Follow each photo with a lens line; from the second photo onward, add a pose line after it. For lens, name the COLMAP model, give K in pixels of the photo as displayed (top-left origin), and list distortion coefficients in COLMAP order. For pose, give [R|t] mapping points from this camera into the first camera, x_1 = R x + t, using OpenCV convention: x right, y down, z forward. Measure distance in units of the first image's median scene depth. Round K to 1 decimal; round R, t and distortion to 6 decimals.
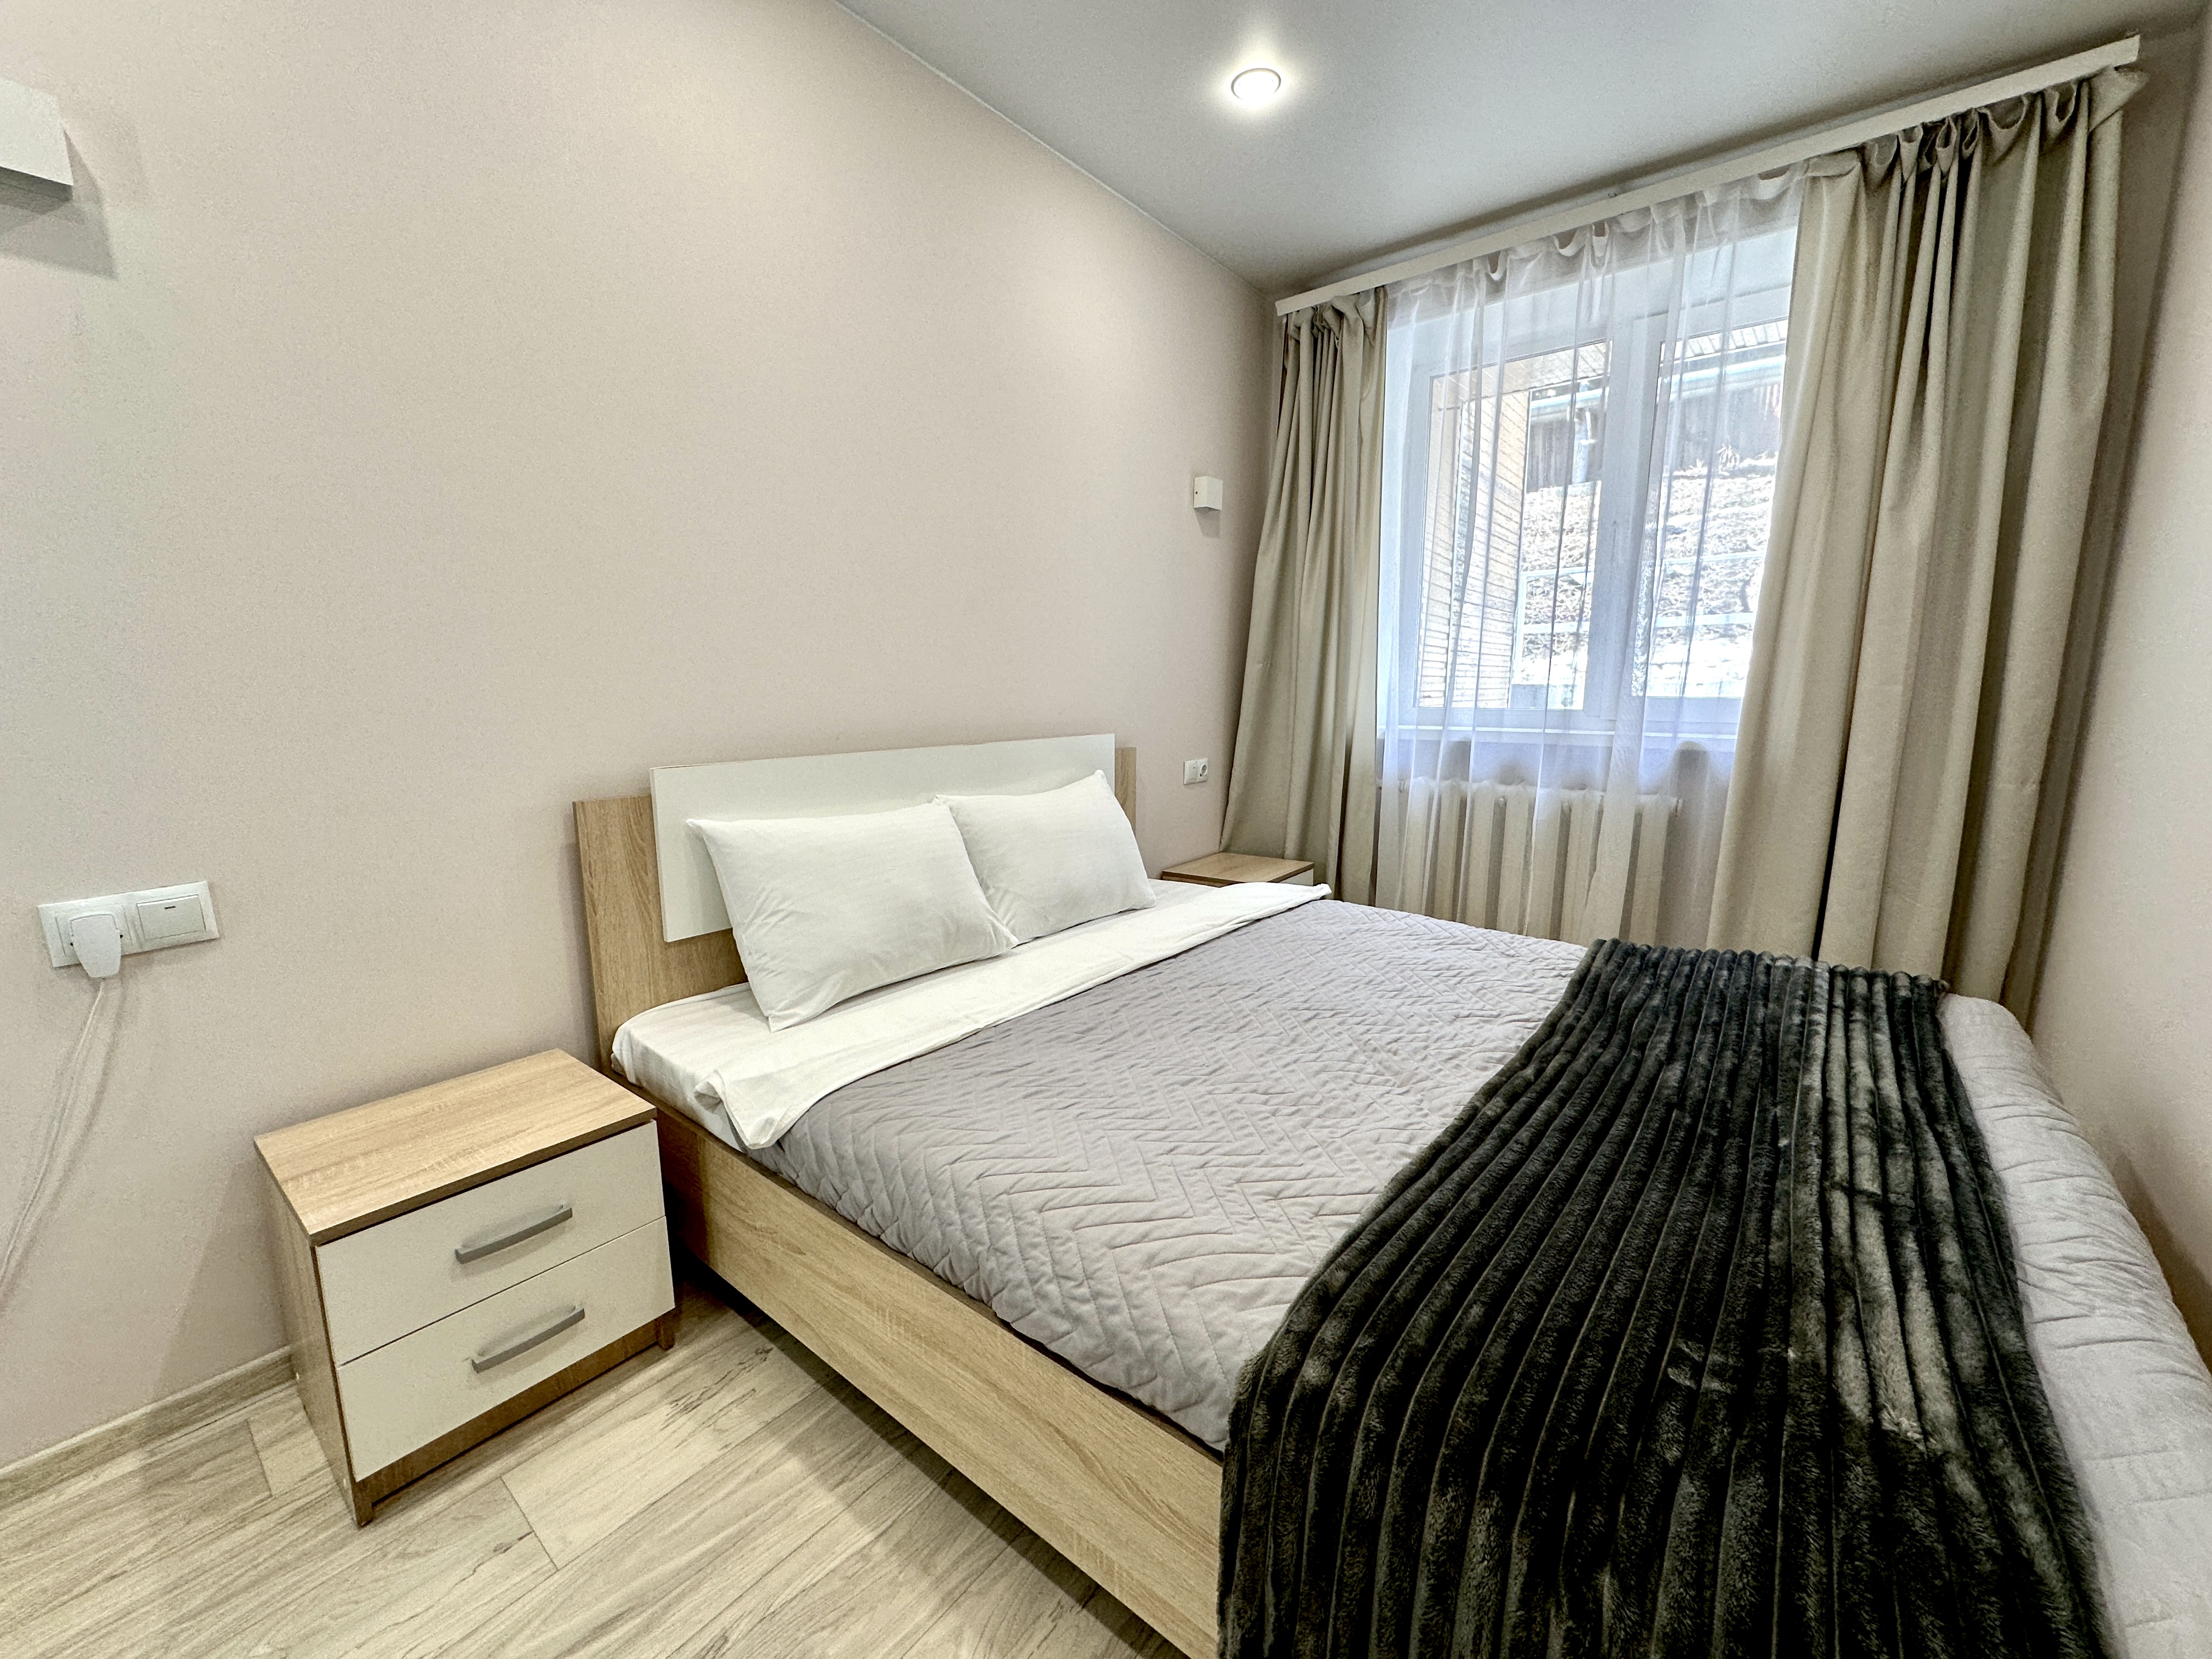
lens RADIAL K [[875.4, 0, 1103.6], [0, 875.4, 827.9], [0, 0, 1]] dist [-0.000959, 0.000337]
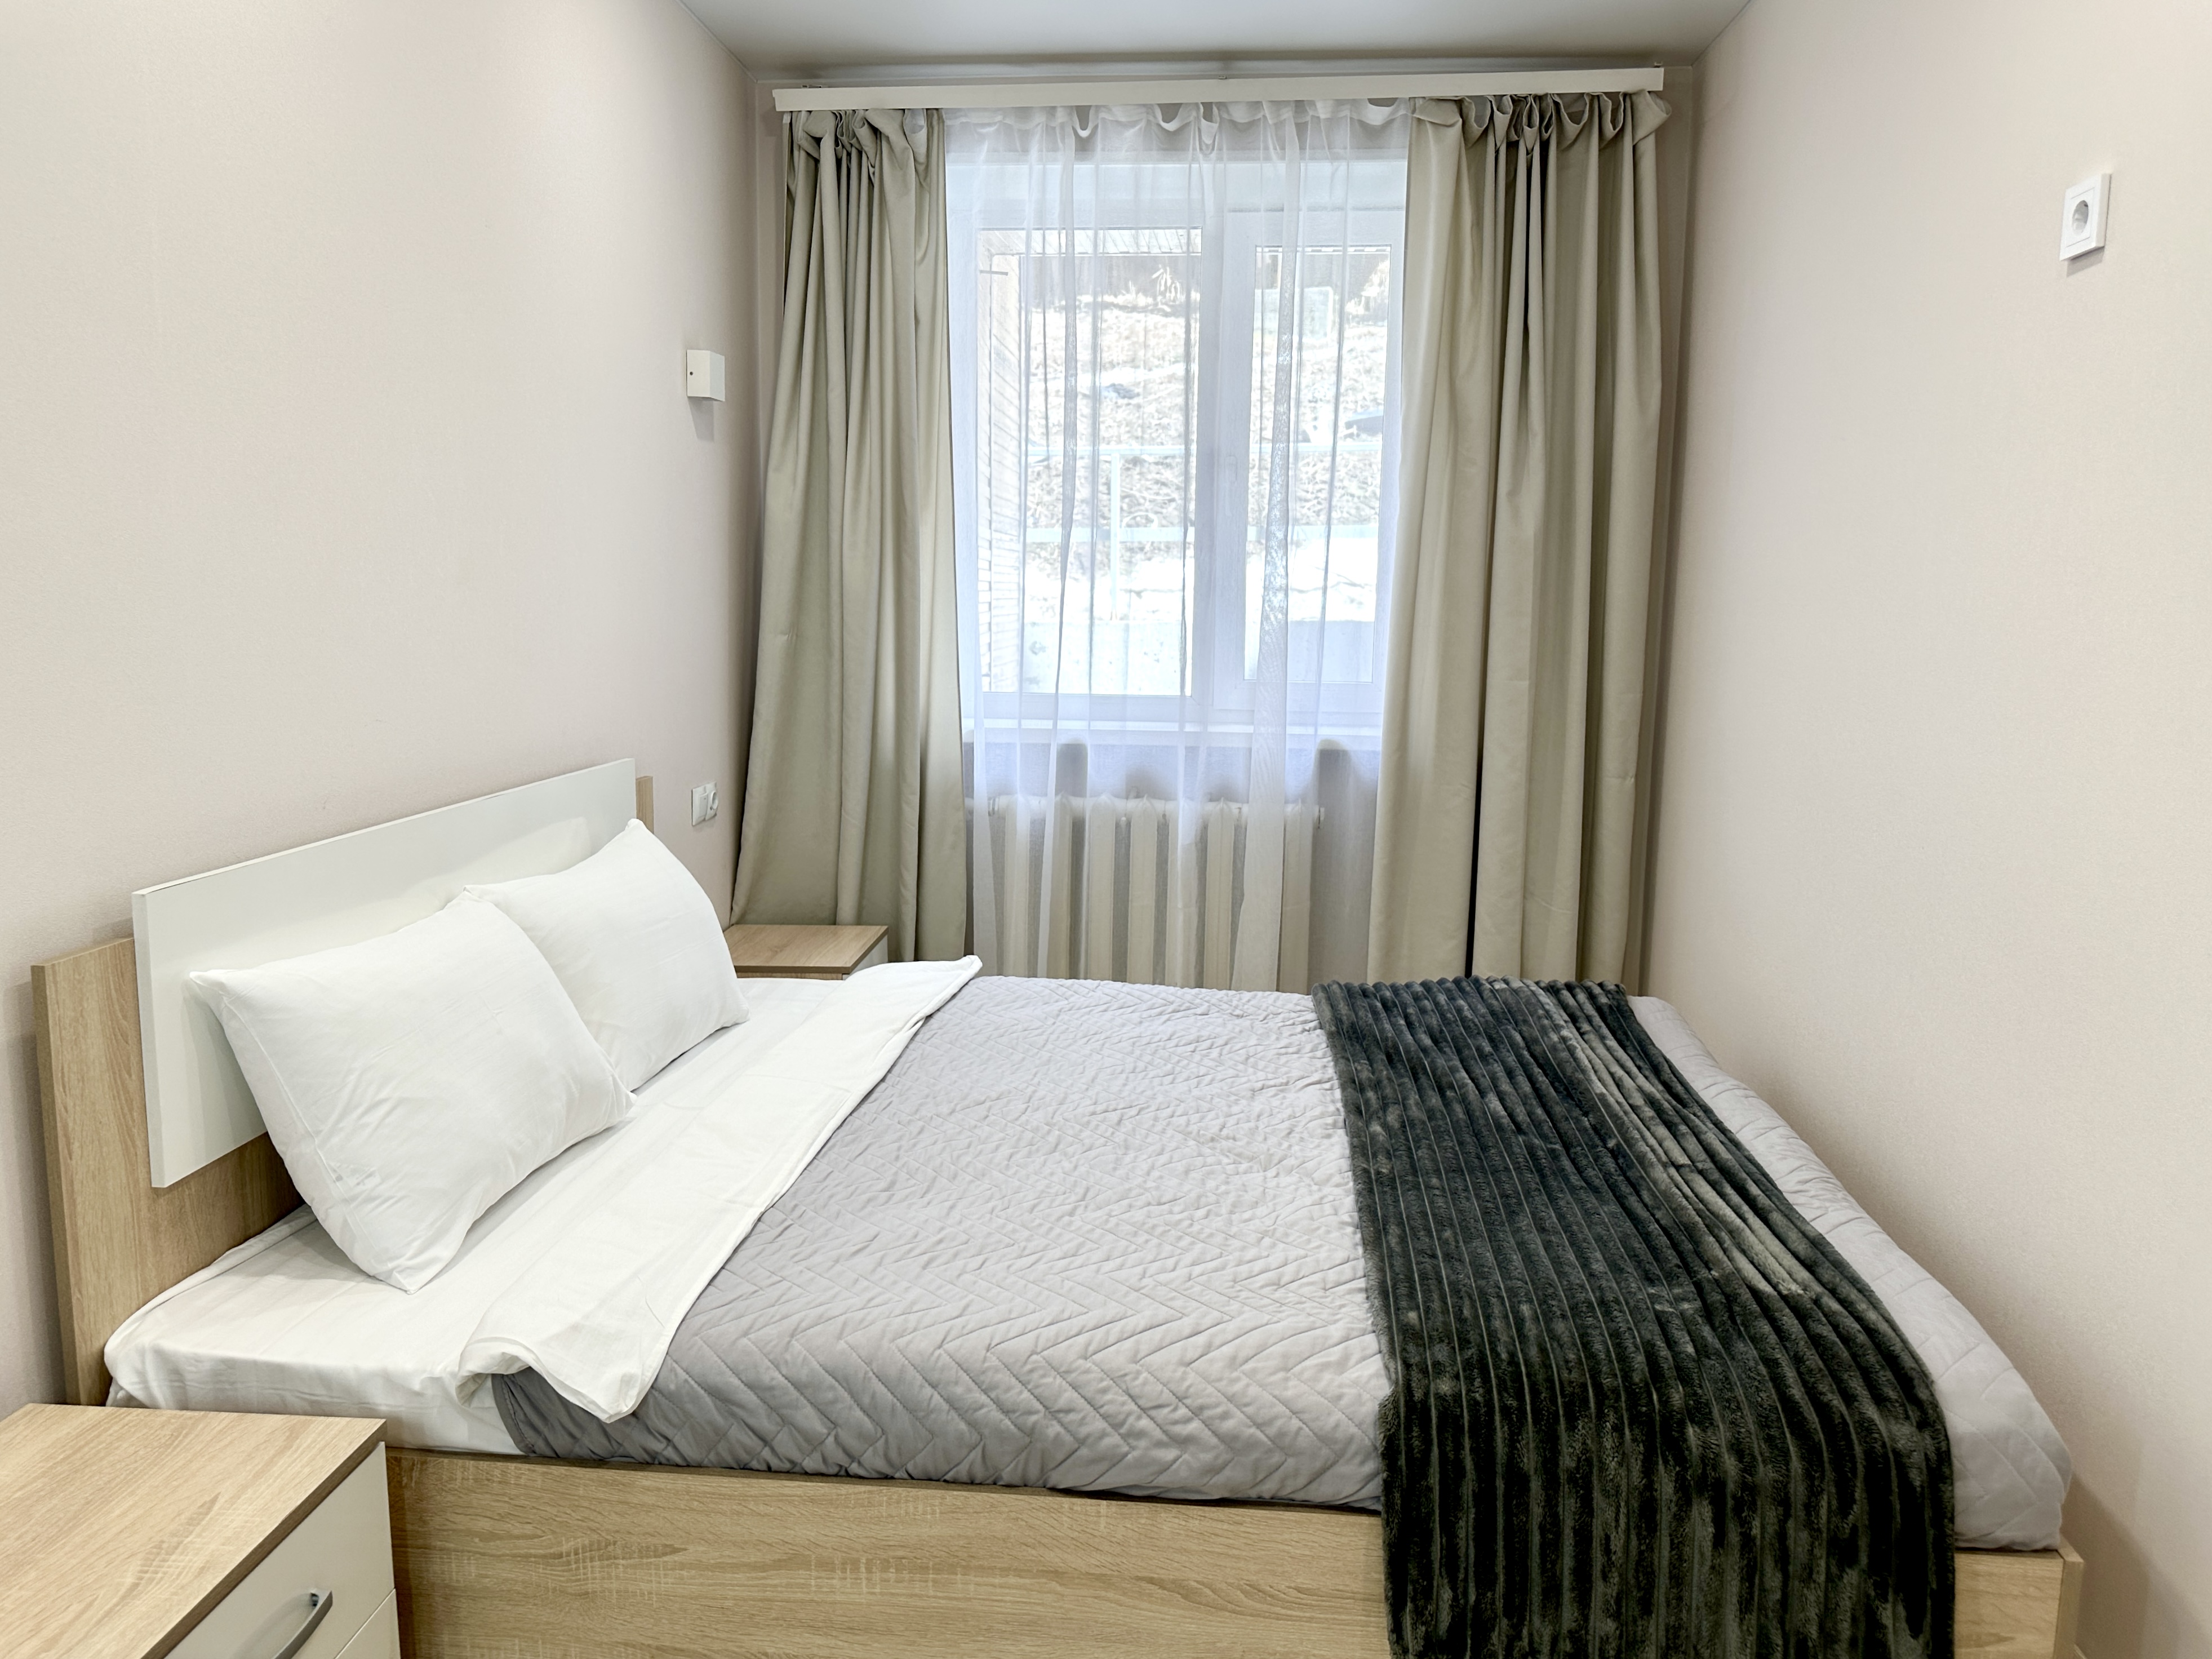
lens RADIAL K [[1574.5, 0, 1102.1], [0, 1574.5, 827.4], [0, 0, 1]] dist [0.030479, -0.023451]
pose [[0.836107, -0.068815, 0.544233, -0.422926], [0.075599, 0.997089, 0.009933, -0.056052], [-0.543332, 0.032838, 0.838876, -0.179572]]
